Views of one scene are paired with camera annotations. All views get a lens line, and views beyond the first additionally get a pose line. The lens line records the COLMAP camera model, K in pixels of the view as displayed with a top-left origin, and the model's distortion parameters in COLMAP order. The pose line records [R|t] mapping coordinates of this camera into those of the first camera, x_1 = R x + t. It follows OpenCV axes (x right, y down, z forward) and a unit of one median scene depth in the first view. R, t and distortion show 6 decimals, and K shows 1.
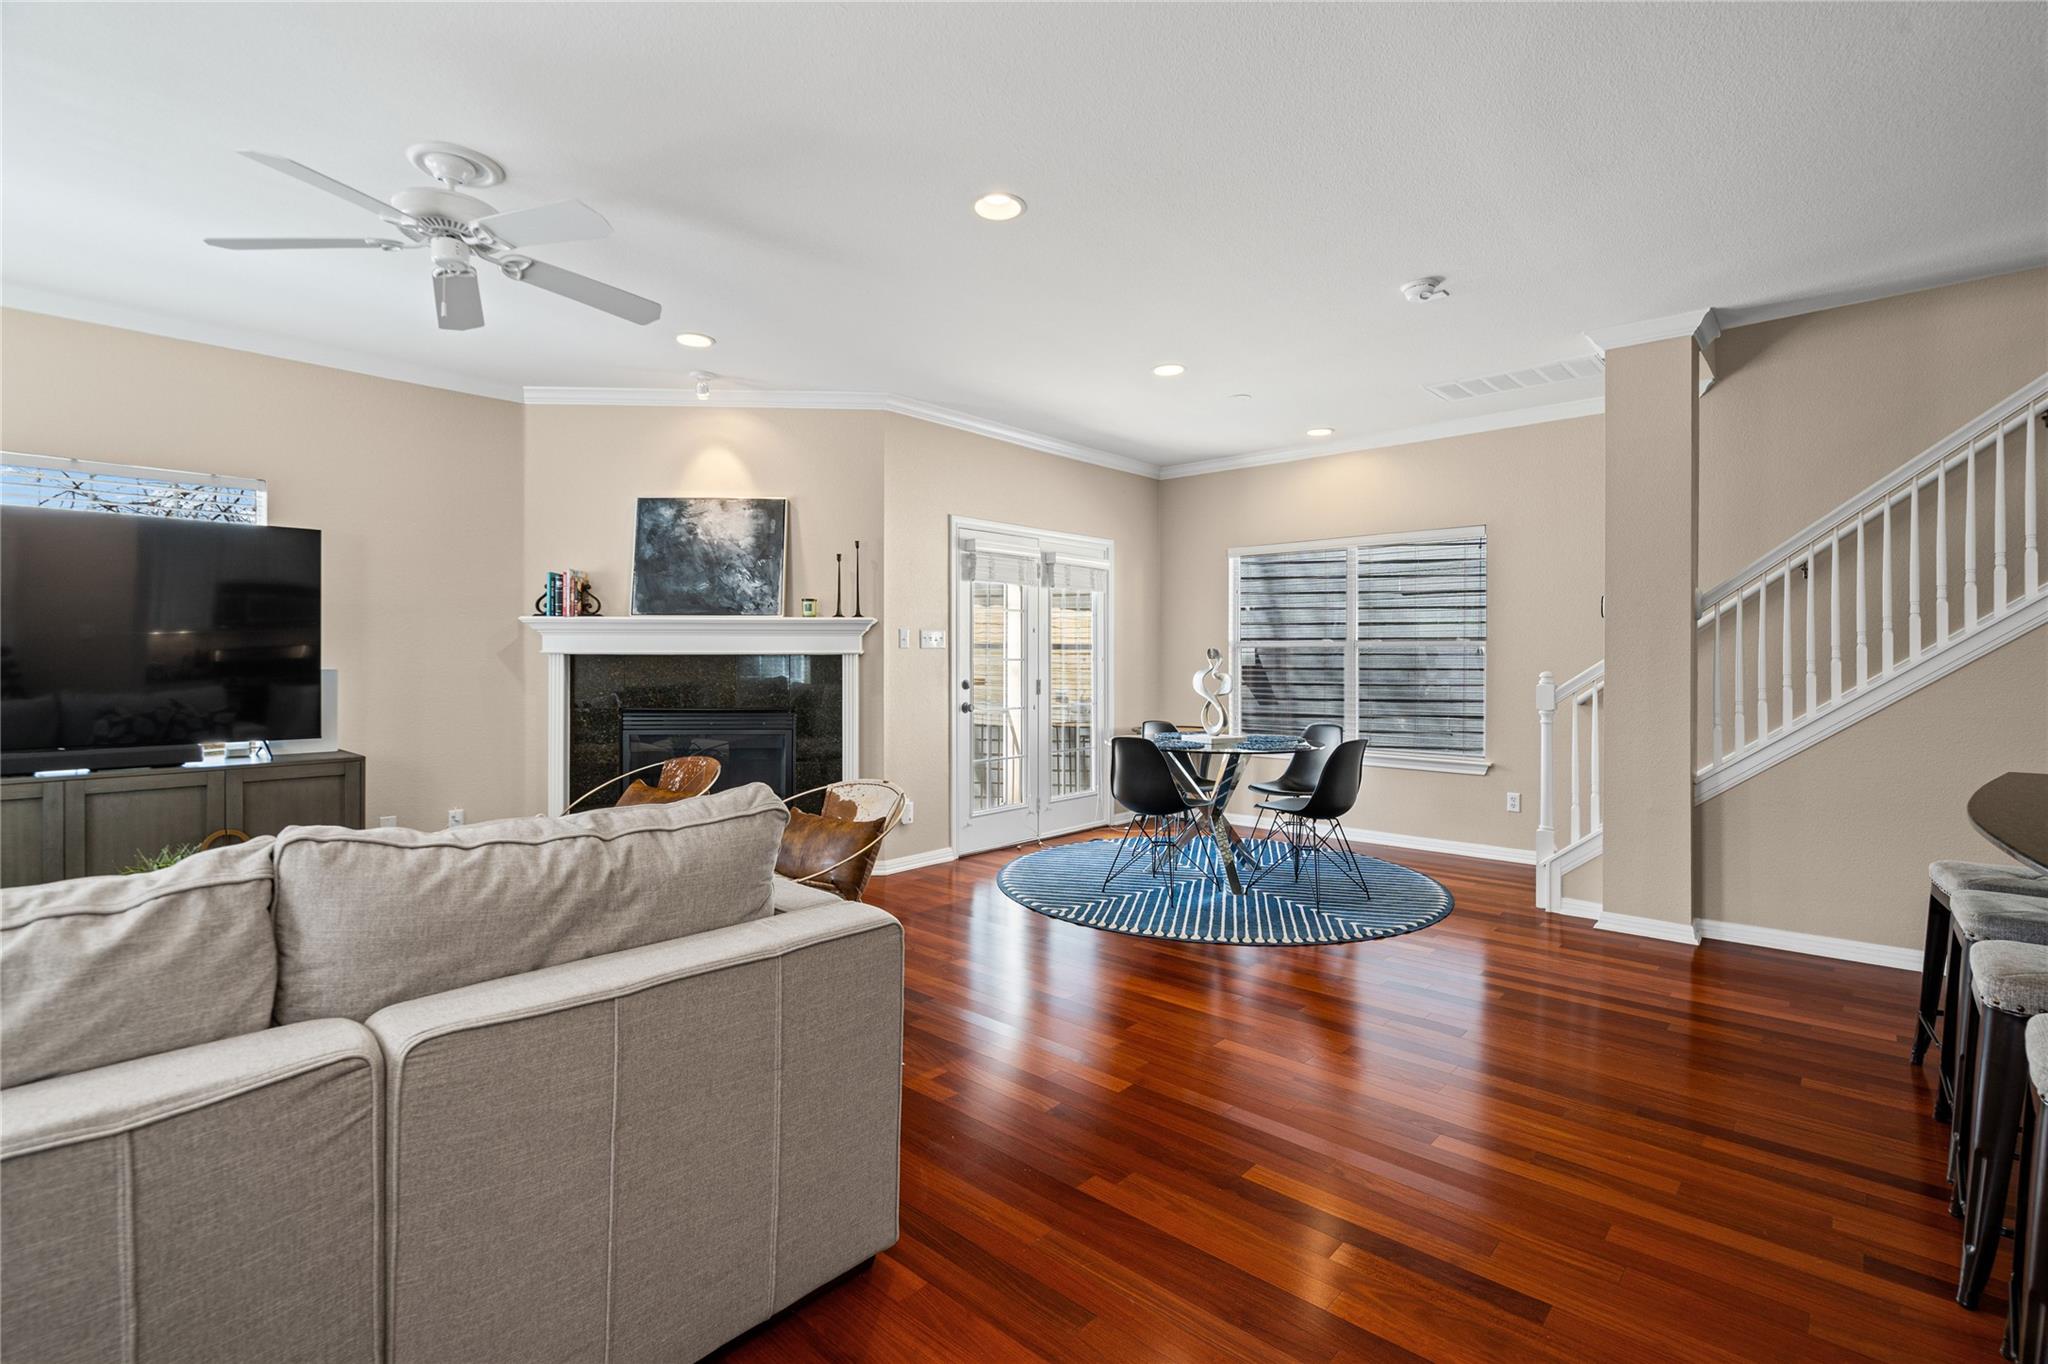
lens RADIAL K [[932.1, 0, 1021.9], [0, 932.1, 656.9], [0, 0, 1]] dist [-0.019306, 0.000039]
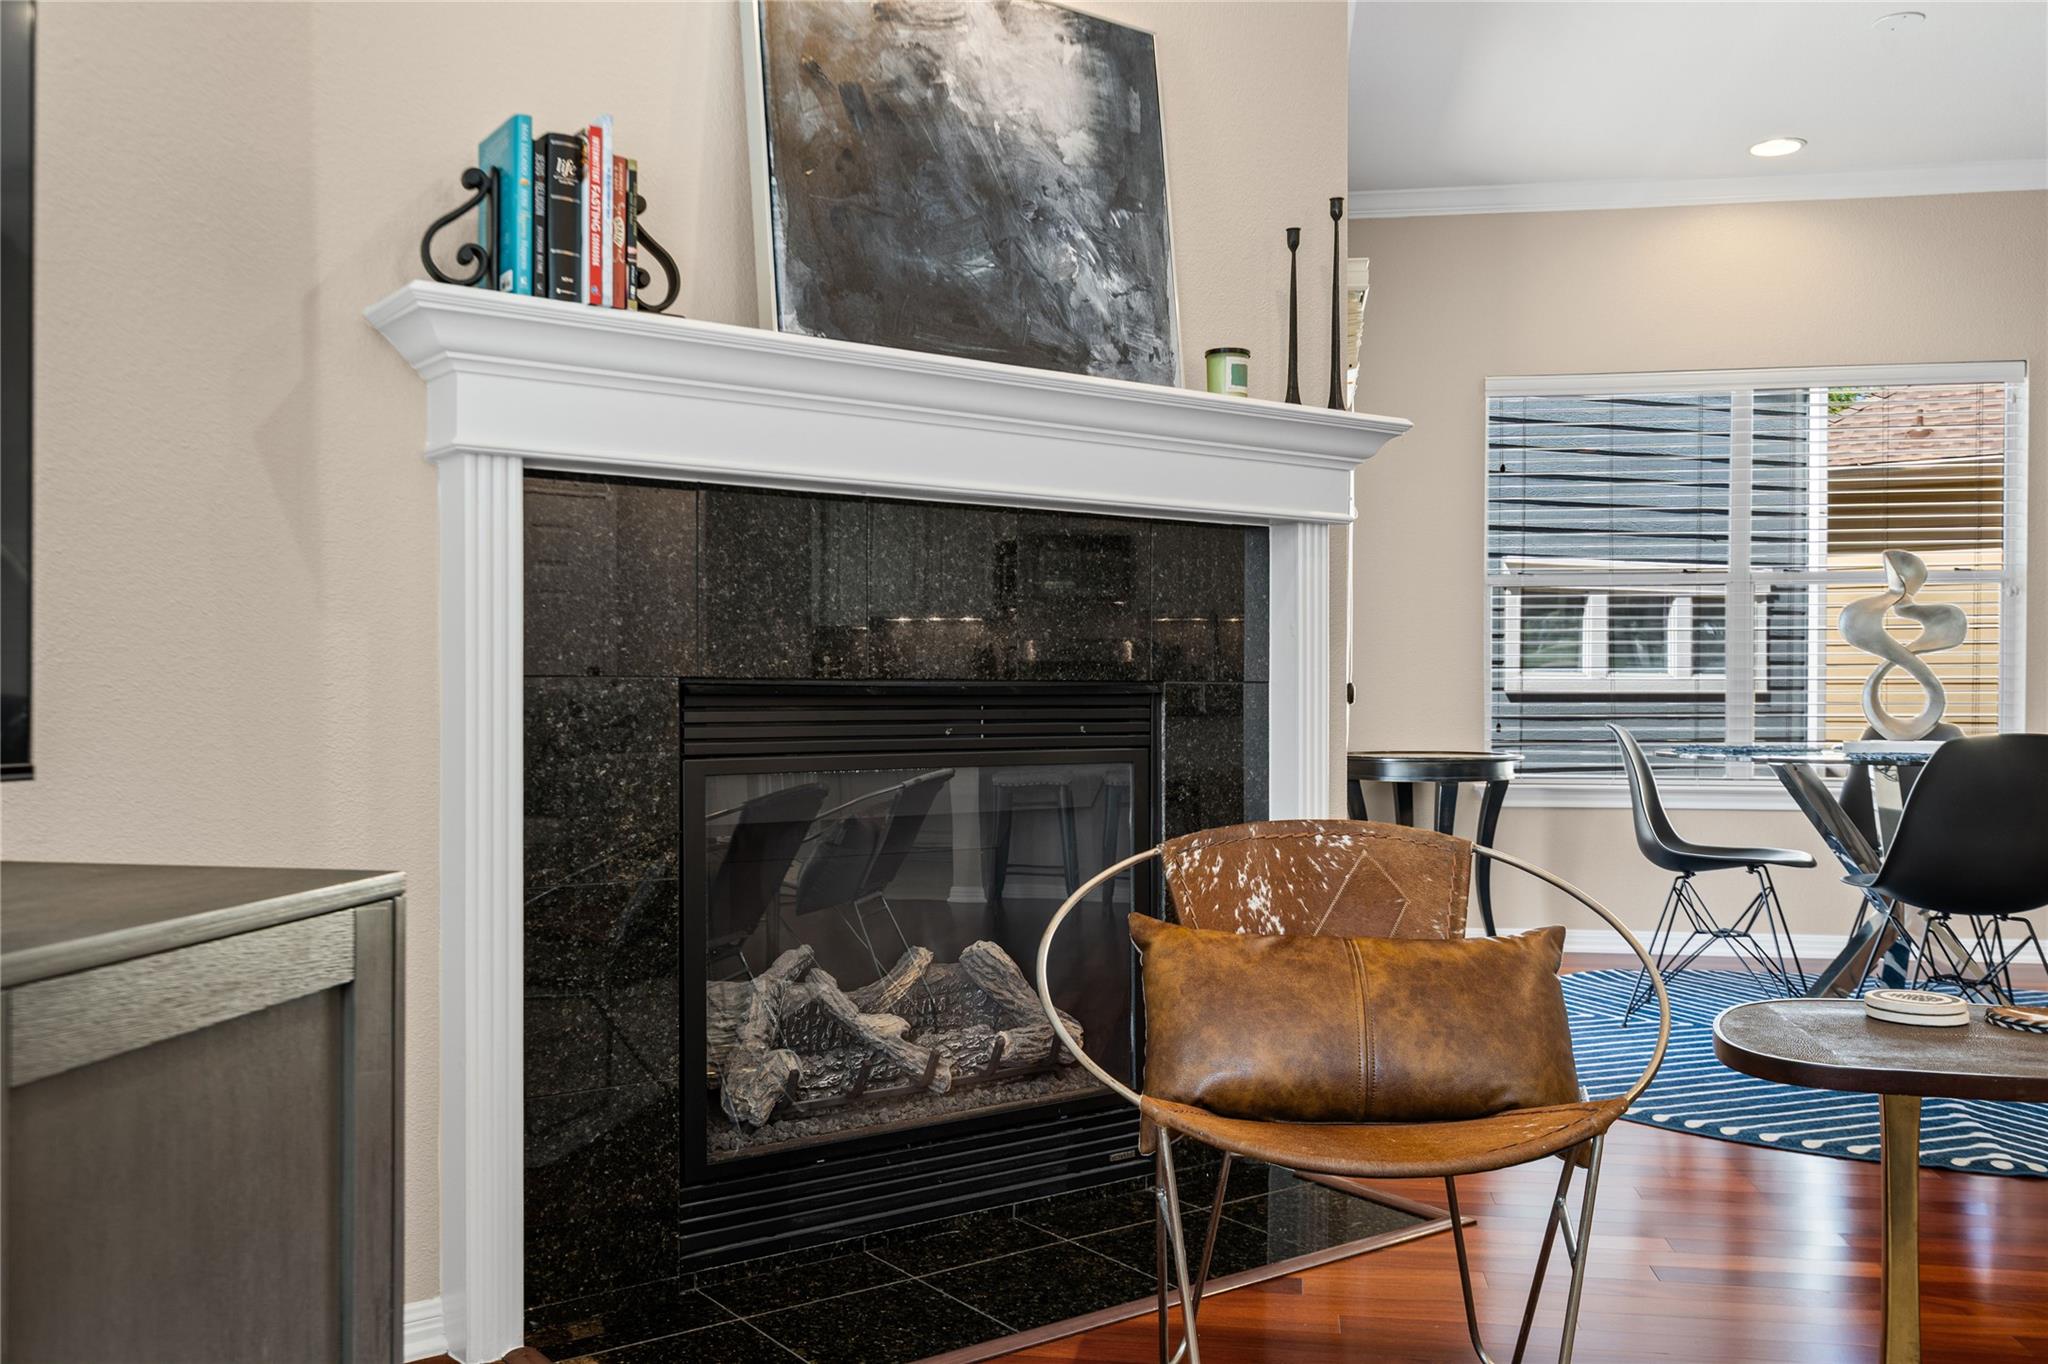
lens RADIAL K [[1703.4, 0, 1024.7], [0, 1703.4, 714.2], [0, 0, 1]] dist [0.012204, 0.007144]
pose [[0.842740, -0.007938, 0.538262, -0.623748], [0.000954, 0.999912, 0.013253, 0.059919], [-0.538319, -0.010655, 0.842673, 0.528801]]
